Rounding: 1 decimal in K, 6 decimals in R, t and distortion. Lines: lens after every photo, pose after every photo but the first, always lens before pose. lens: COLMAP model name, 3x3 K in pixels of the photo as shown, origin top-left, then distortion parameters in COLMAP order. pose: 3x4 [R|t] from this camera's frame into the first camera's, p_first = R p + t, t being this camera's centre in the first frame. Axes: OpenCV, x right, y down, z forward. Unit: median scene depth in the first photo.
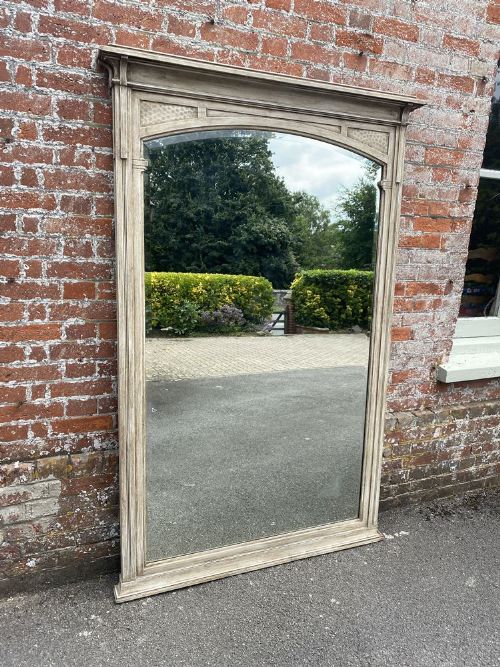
lens RADIAL K [[538.4, 0, 253.9], [0, 538.4, 326.8], [0, 0, 1]] dist [0.014930, -0.012217]
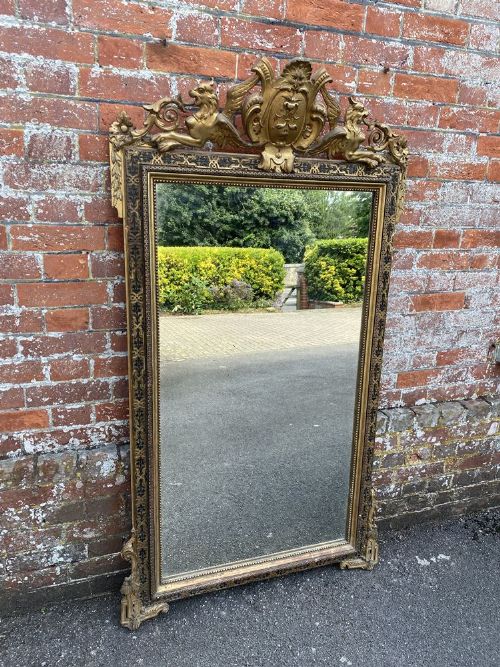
lens RADIAL K [[538.4, 0, 252.7], [0, 538.4, 334.2], [0, 0, 1]] dist [0.014930, -0.012217]
pose [[0.997040, 0.017866, -0.074786, 0.062750], [-0.010445, 0.995084, 0.098482, -0.012372], [0.076178, -0.097410, 0.992325, 0.262910]]
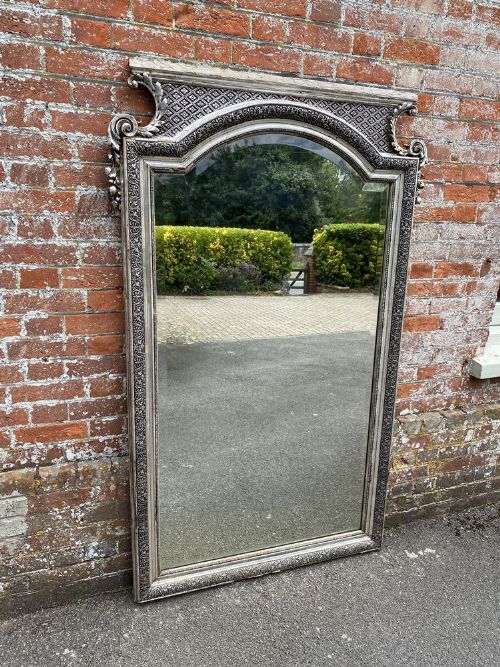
lens RADIAL K [[538.4, 0, 248.4], [0, 538.4, 330.5], [0, 0, 1]] dist [0.014930, -0.012217]
pose [[0.998236, -0.003840, -0.059249, 0.042770], [0.006582, 0.998913, 0.046145, -0.018001], [0.059008, -0.046454, 0.997176, 0.140691]]
